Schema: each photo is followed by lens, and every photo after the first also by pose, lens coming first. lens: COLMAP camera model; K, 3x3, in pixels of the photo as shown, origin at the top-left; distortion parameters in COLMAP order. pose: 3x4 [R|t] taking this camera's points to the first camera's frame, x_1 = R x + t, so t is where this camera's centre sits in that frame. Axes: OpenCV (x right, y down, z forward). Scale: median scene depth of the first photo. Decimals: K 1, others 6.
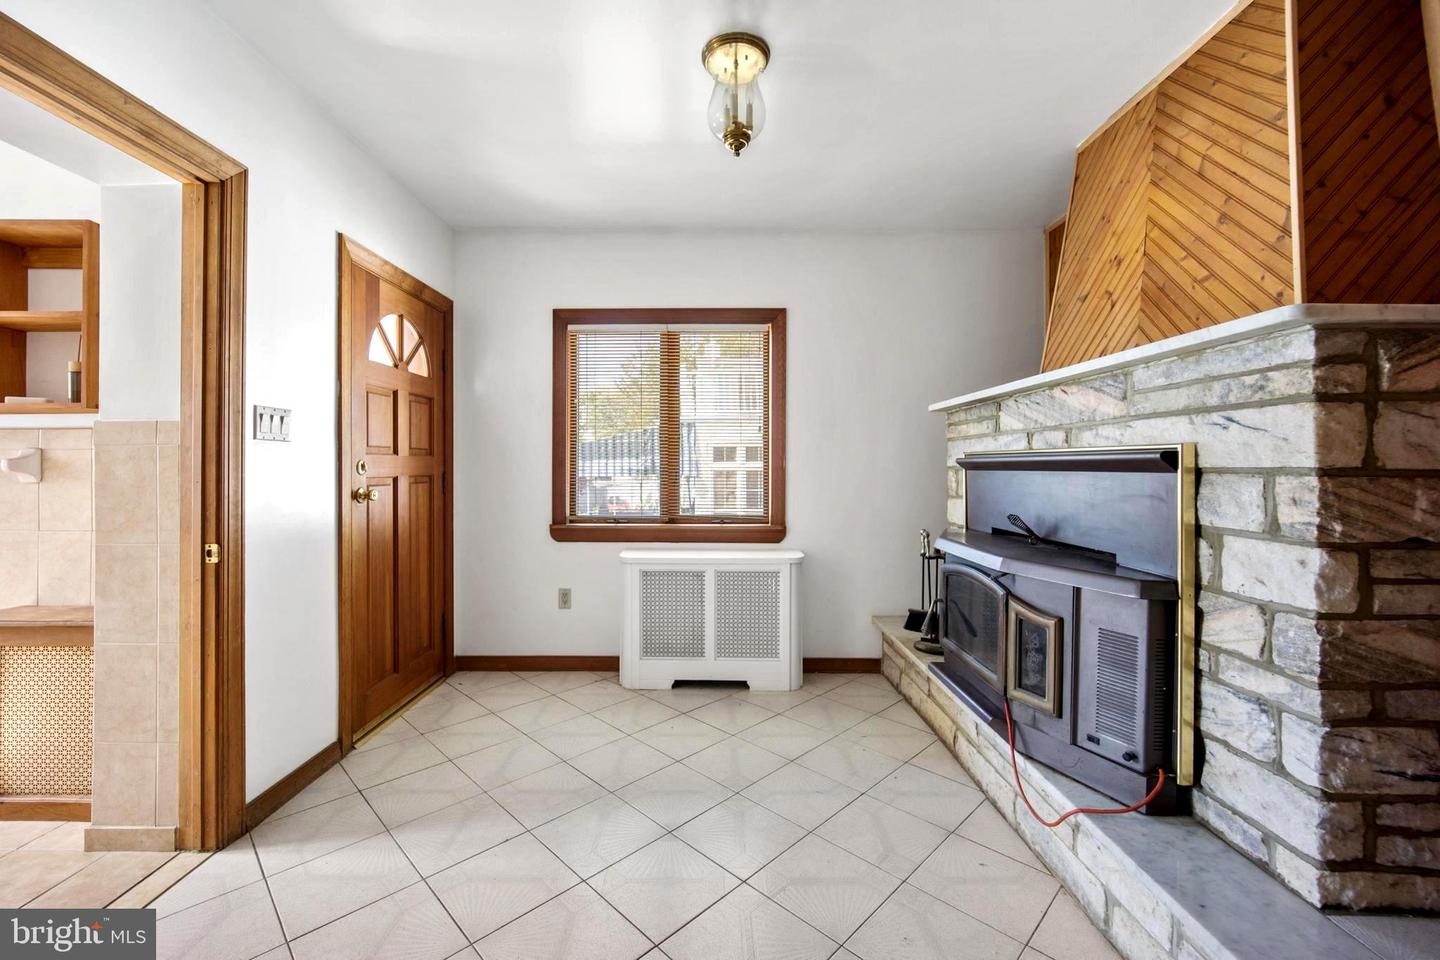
lens RADIAL K [[590.0, 0, 708.0], [0, 590.0, 456.3], [0, 0, 1]] dist [-0.006078, 0.001087]
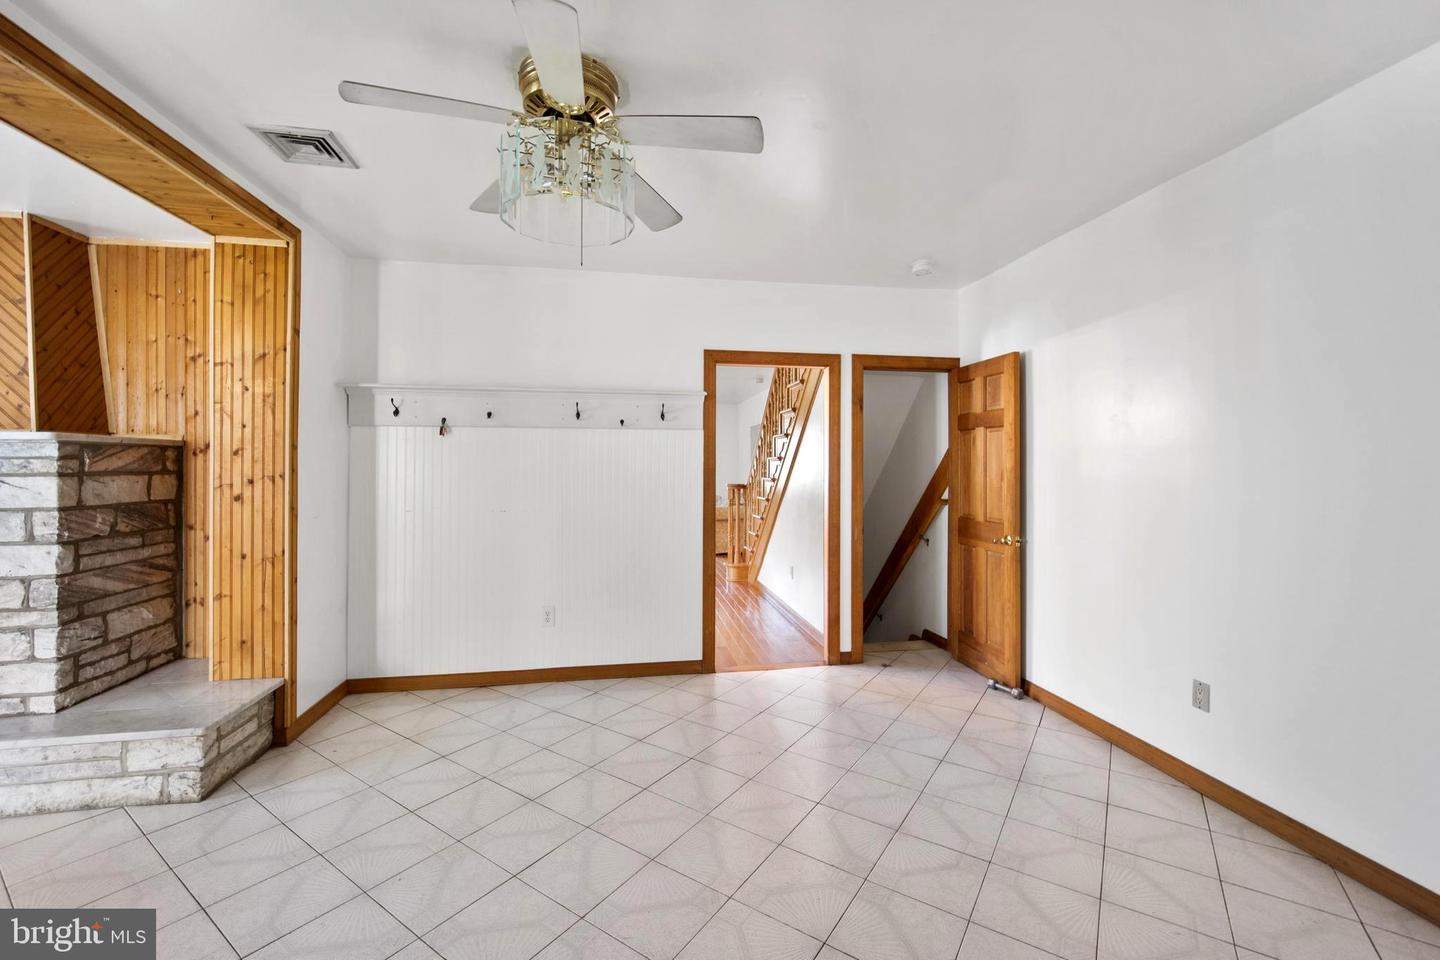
lens RADIAL K [[590.0, 0, 722.0], [0, 590.0, 467.8], [0, 0, 1]] dist [-0.006078, 0.001087]
pose [[-0.199320, -0.004500, 0.979924, -1.537703], [-0.021527, 0.999768, 0.000212, -0.177103], [-0.979698, -0.021053, -0.199371, -0.942803]]
